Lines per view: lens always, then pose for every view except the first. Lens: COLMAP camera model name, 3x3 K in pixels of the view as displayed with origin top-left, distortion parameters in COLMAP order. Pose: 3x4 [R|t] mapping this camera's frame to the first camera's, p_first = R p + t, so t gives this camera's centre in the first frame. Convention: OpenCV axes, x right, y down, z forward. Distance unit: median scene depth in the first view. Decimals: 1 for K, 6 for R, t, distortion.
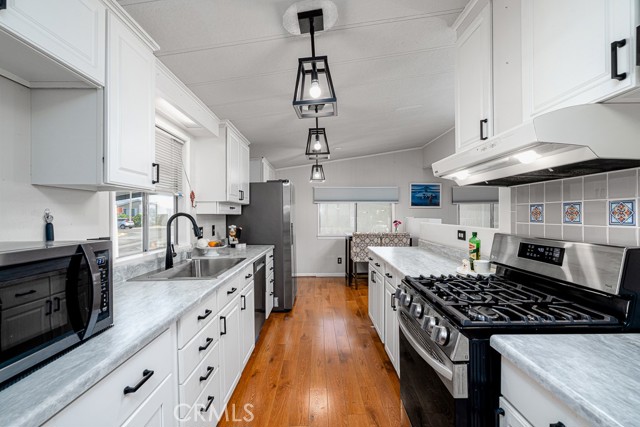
lens RADIAL K [[293.8, 0, 319.4], [0, 293.8, 214.0], [0, 0, 1]] dist [0.006059, 0.001034]
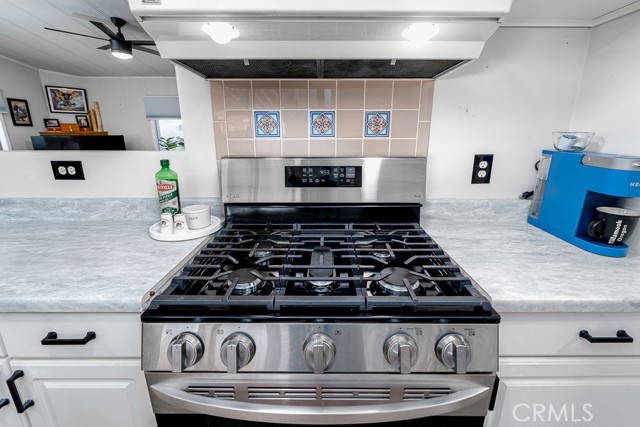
lens RADIAL K [[293.8, 0, 321.6], [0, 293.8, 208.6], [0, 0, 1]] dist [0.006059, 0.001034]
pose [[-0.027110, -0.265309, 0.963782, -0.029630], [-0.002397, 0.964151, 0.265343, 0.006885], [-0.999630, 0.004883, -0.026775, 1.060840]]
